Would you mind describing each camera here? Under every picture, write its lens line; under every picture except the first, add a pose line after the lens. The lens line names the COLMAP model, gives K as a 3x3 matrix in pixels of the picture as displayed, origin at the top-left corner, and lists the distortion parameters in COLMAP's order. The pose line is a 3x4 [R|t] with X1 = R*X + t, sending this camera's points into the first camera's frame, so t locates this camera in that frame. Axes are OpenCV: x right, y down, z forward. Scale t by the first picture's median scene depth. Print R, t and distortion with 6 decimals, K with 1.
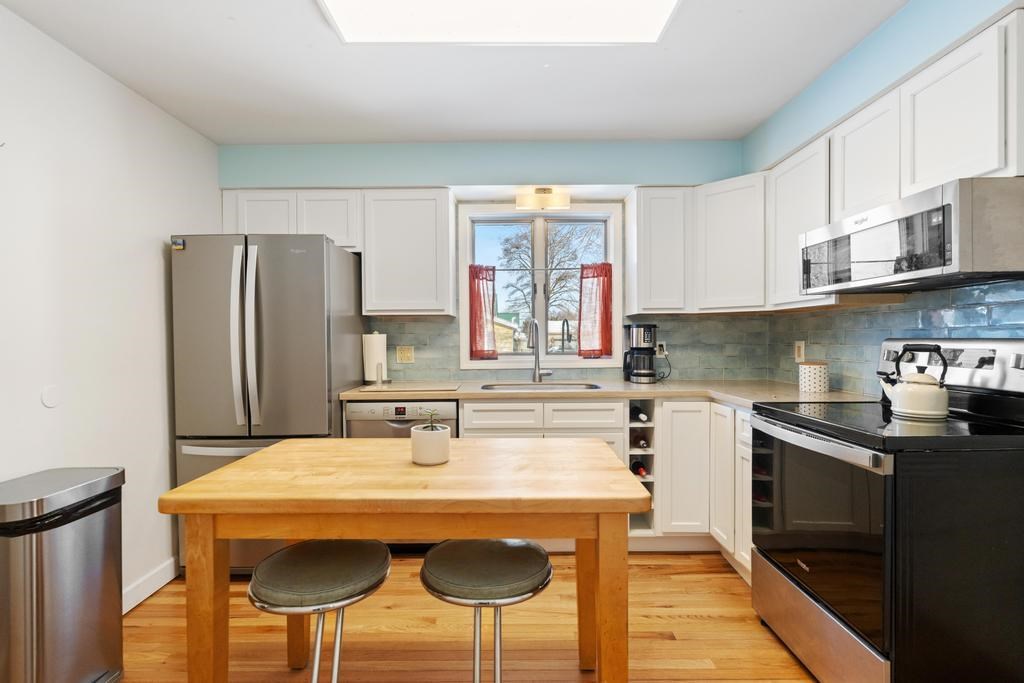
lens RADIAL K [[491.2, 0, 508.7], [0, 491.2, 339.5], [0, 0, 1]] dist [-0.001805, -0.000006]
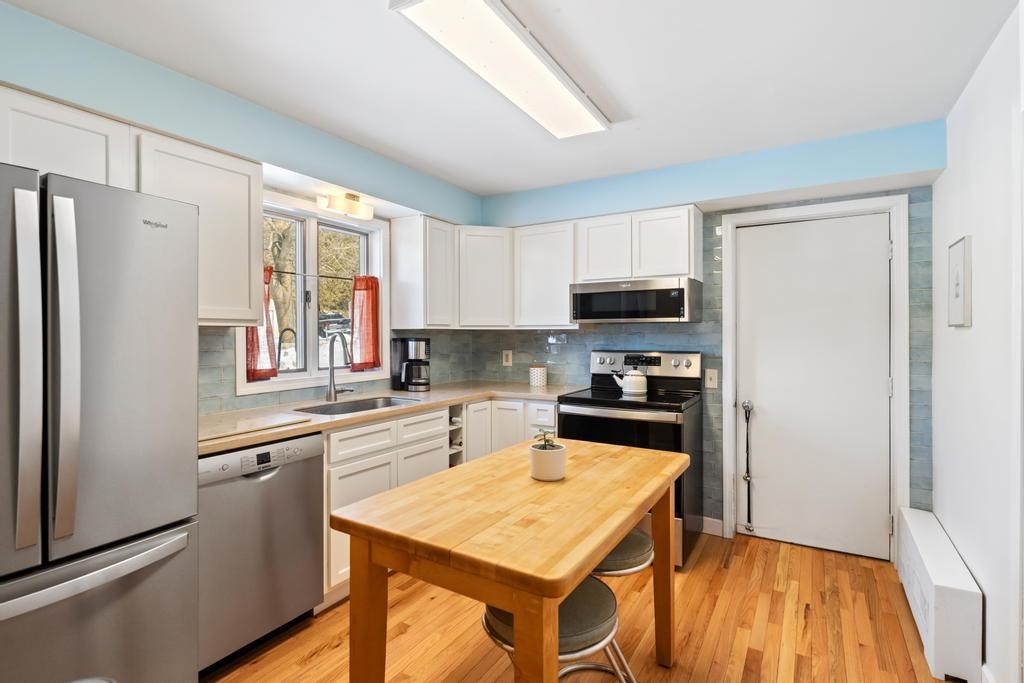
lens RADIAL K [[491.2, 0, 508.7], [0, 491.2, 339.5], [0, 0, 1]] dist [-0.001805, -0.000006]
pose [[0.521947, -0.004267, 0.852967, -0.567305], [0.002124, 0.999991, 0.003702, -0.031641], [-0.852975, -0.000120, 0.521952, 0.249009]]
